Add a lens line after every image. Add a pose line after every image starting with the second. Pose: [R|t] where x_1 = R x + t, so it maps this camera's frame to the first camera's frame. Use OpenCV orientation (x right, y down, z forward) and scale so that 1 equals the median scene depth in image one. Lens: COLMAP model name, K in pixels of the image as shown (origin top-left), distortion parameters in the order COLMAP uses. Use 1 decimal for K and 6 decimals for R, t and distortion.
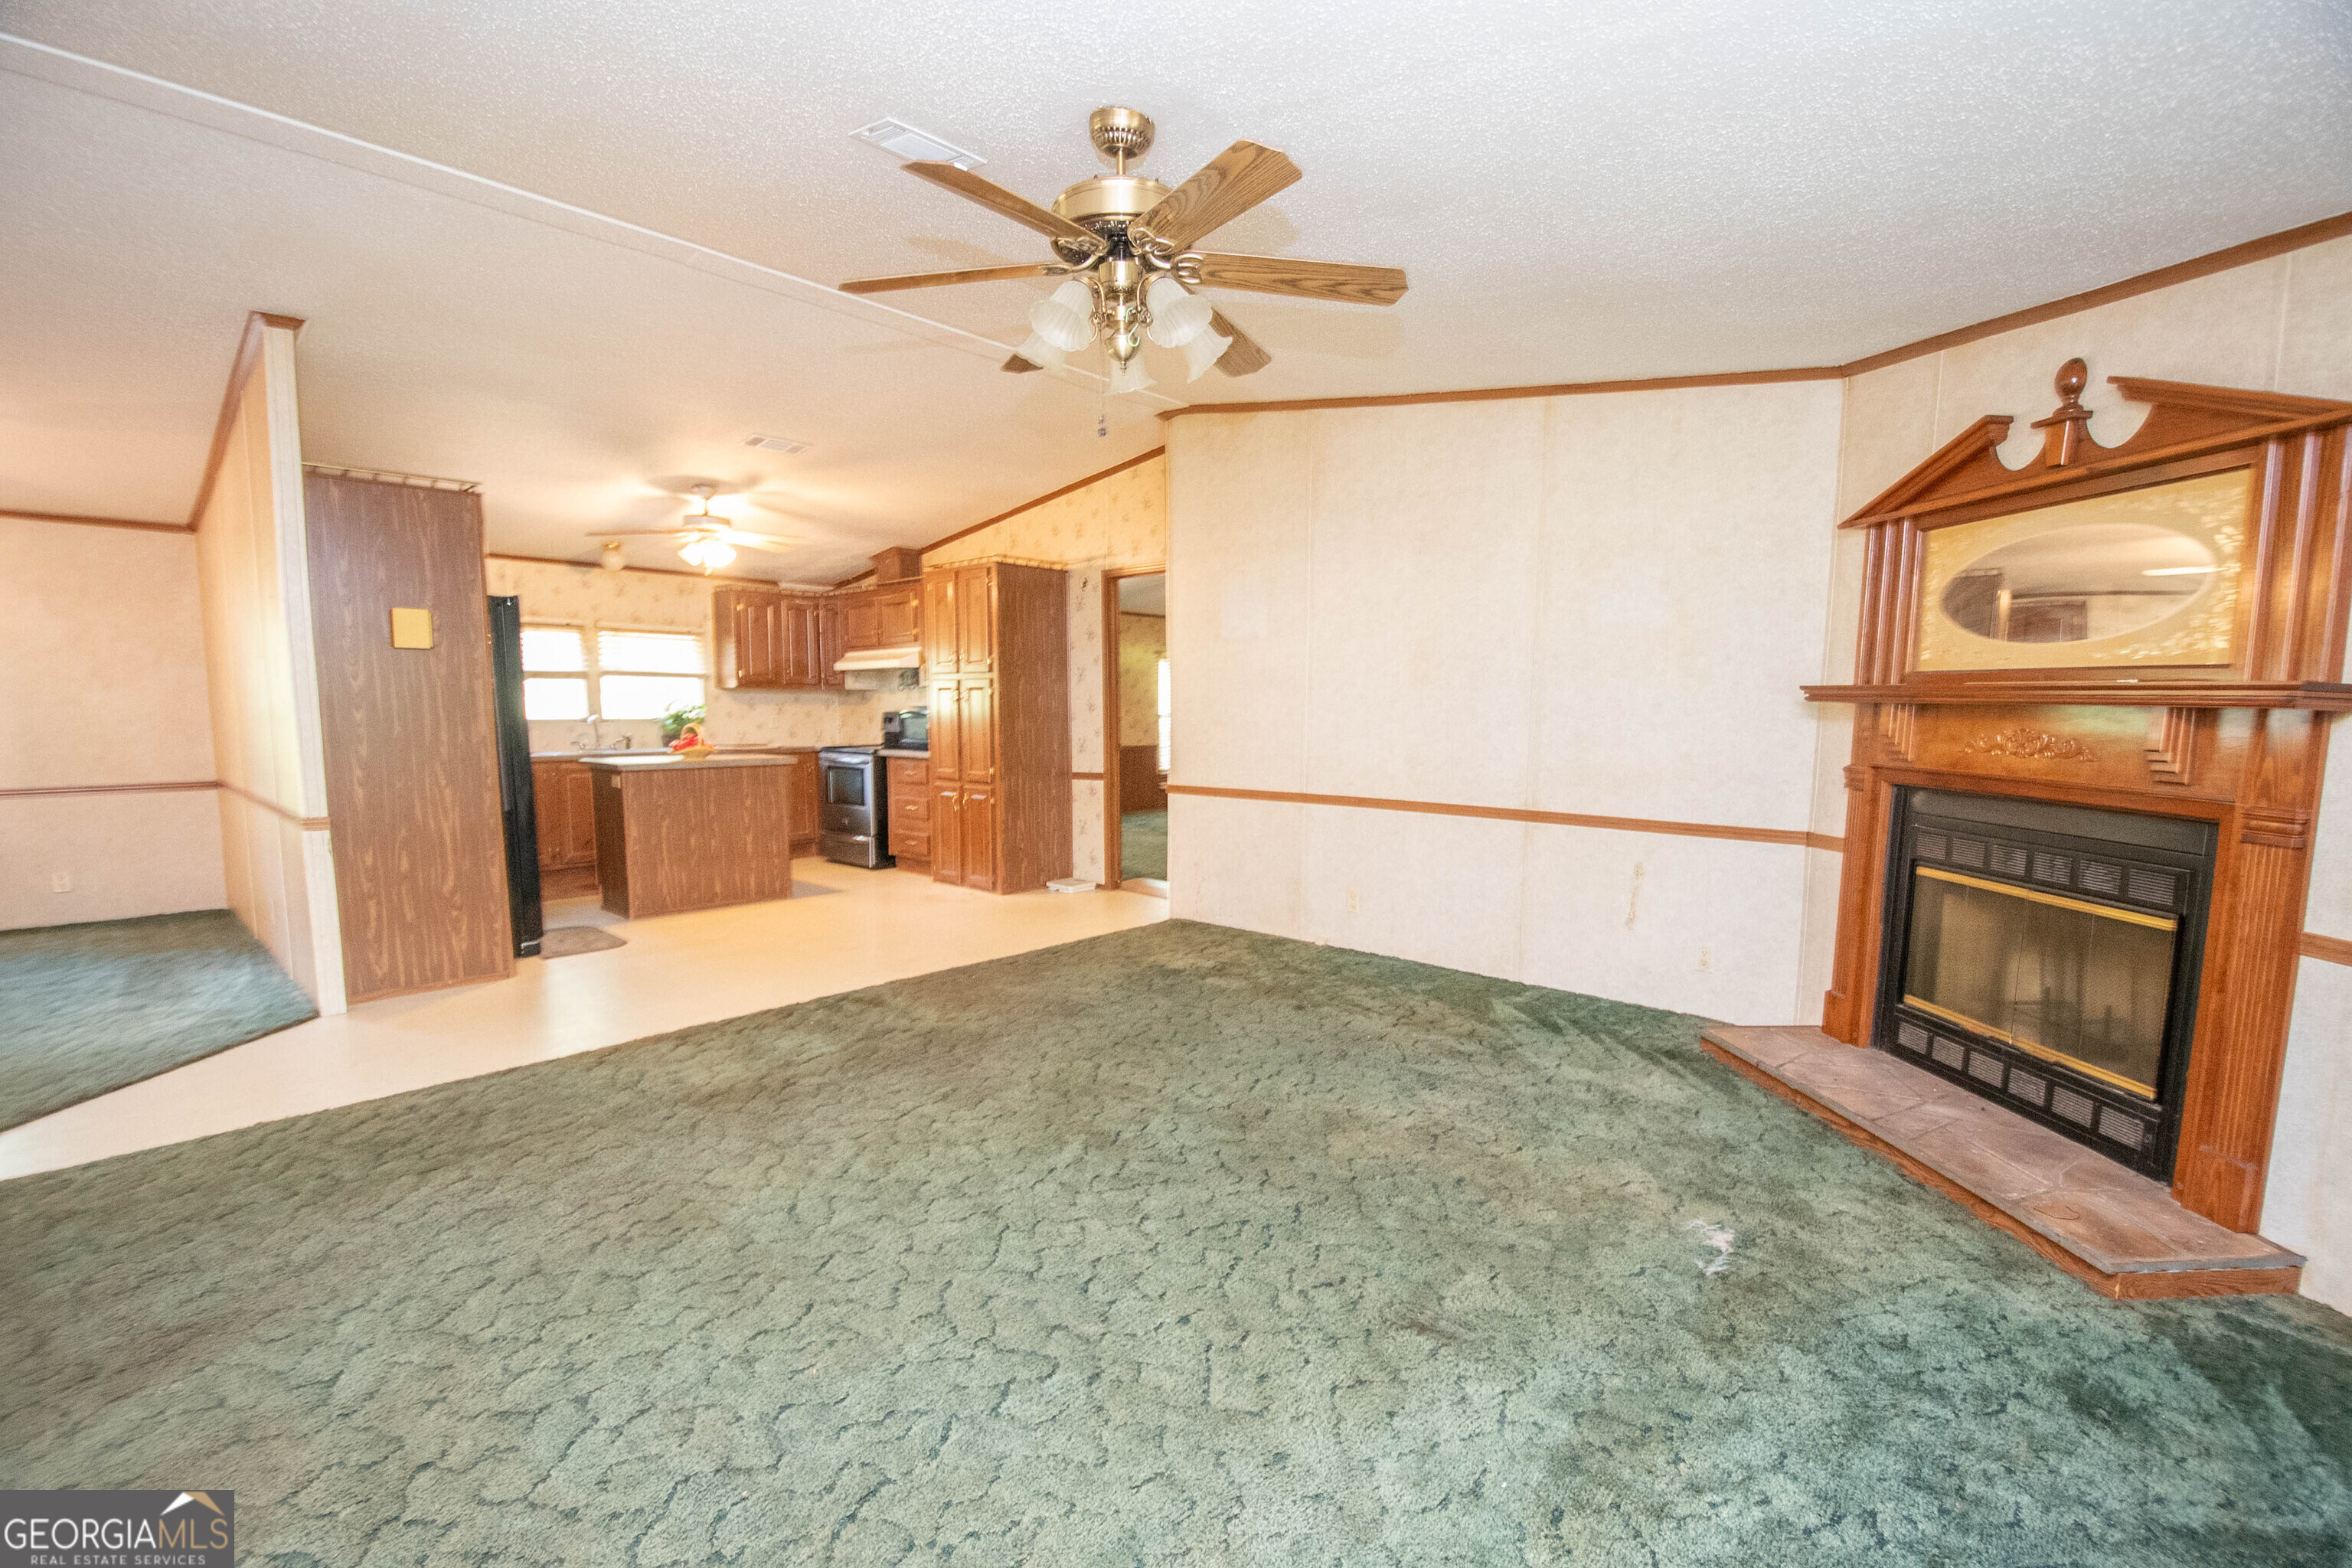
lens RADIAL K [[1023.7, 0, 1178.2], [0, 1023.7, 815.4], [0, 0, 1]] dist [0.014279, -0.022541]
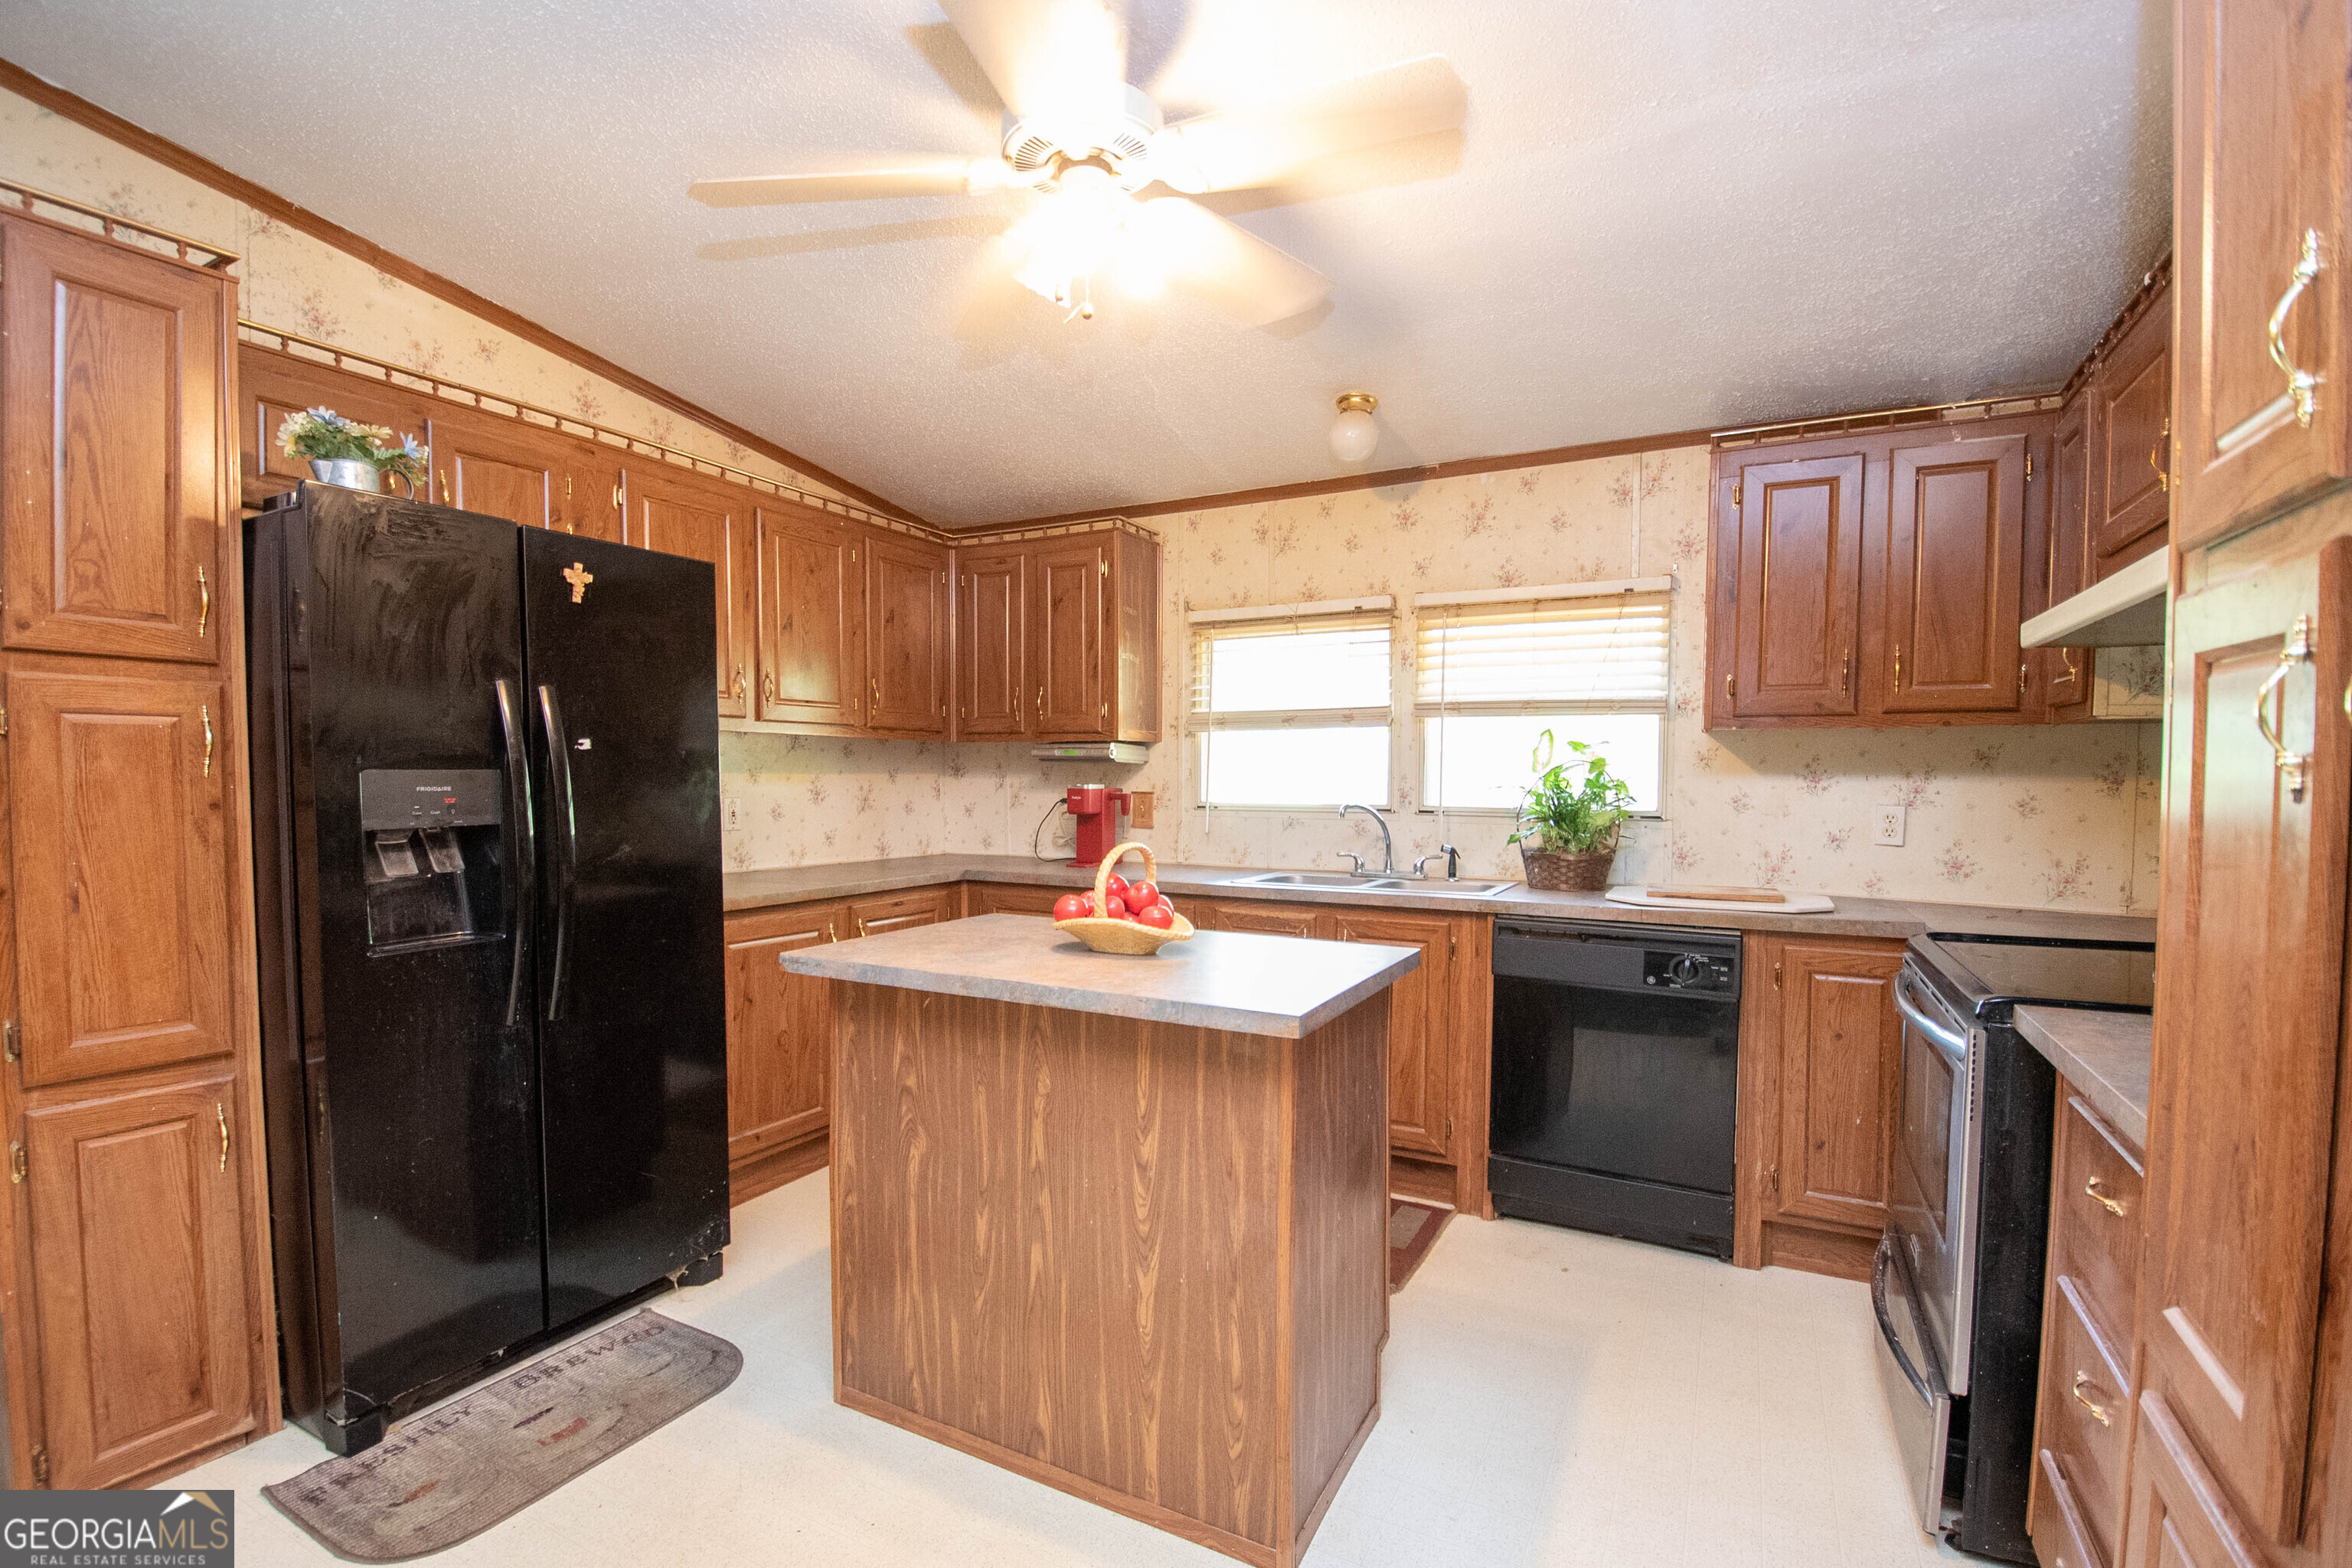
lens RADIAL K [[1043.8, 0, 1192.5], [0, 1043.8, 814.6], [0, 0, 1]] dist [0.006584, -0.014533]
pose [[0.245057, 0.039891, -0.968688, -0.156325], [-0.105230, 0.994345, 0.014326, -0.101984], [0.963781, 0.098424, 0.247869, 0.921626]]
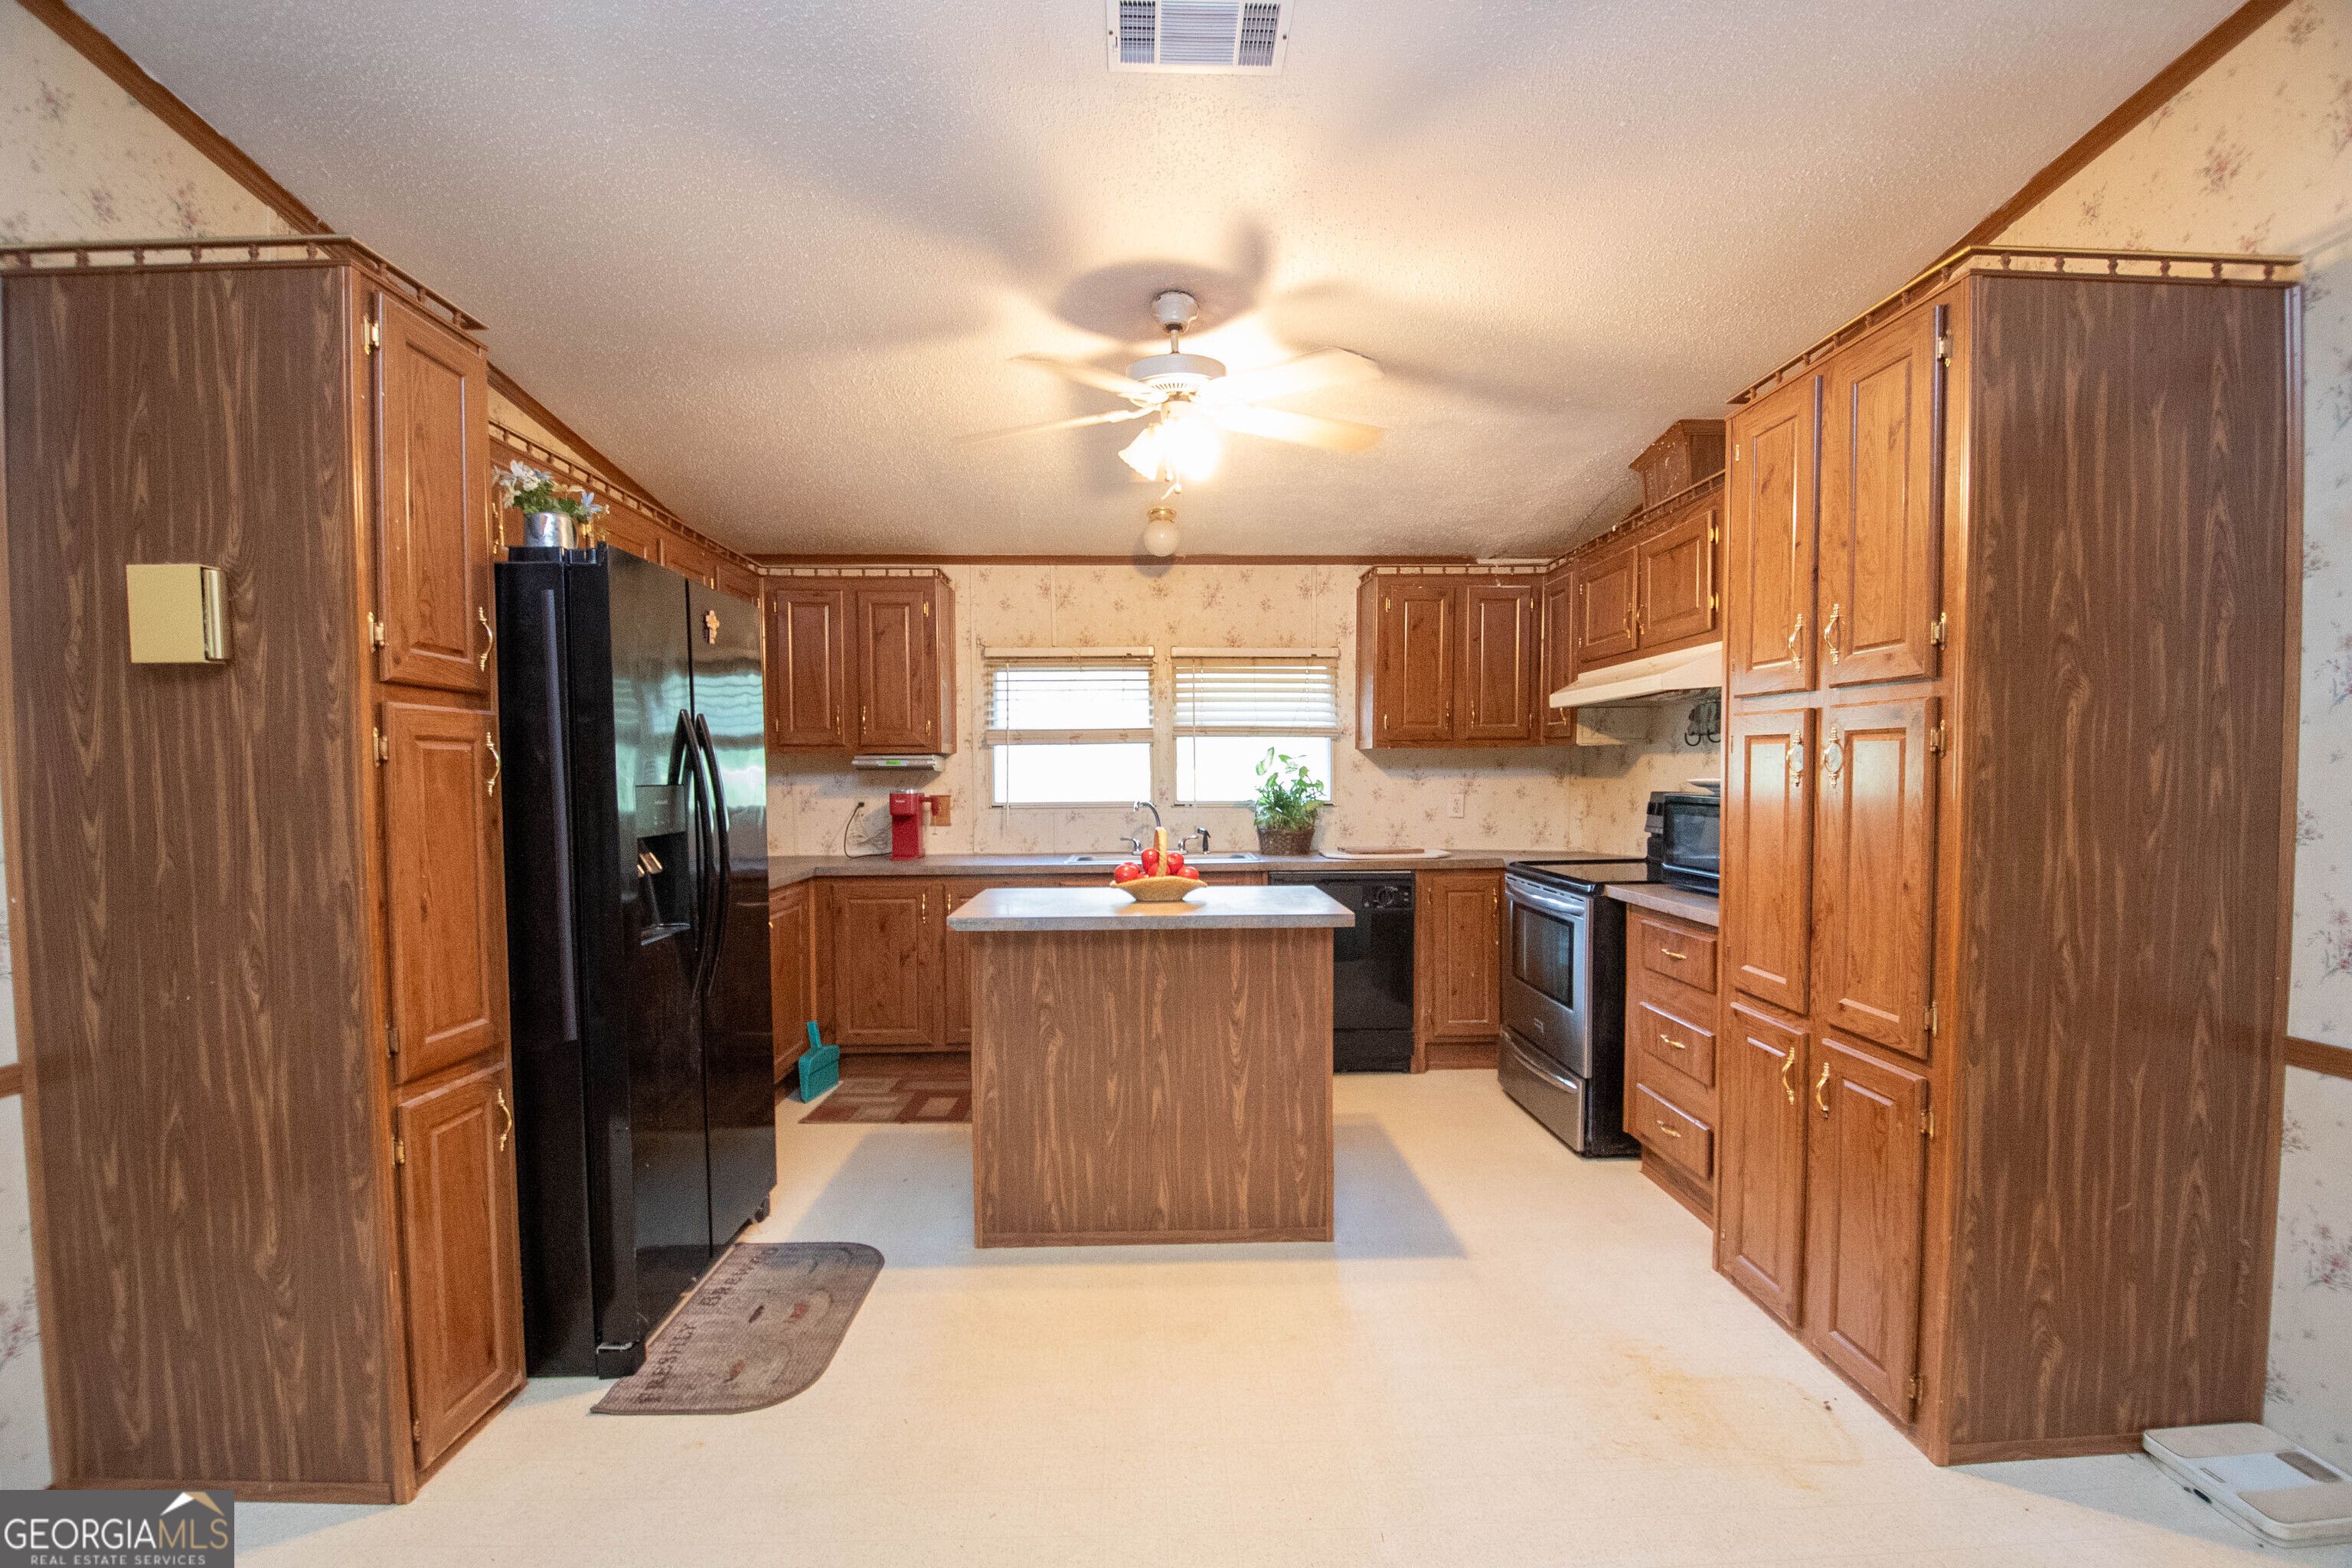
lens RADIAL K [[1023.7, 0, 1178.2], [0, 1023.7, 815.4], [0, 0, 1]] dist [0.014279, -0.022541]
pose [[0.696033, 0.026183, -0.717532, -0.126446], [-0.069040, 0.997145, -0.030585, -0.078835], [0.714683, 0.070827, 0.695854, 0.663462]]
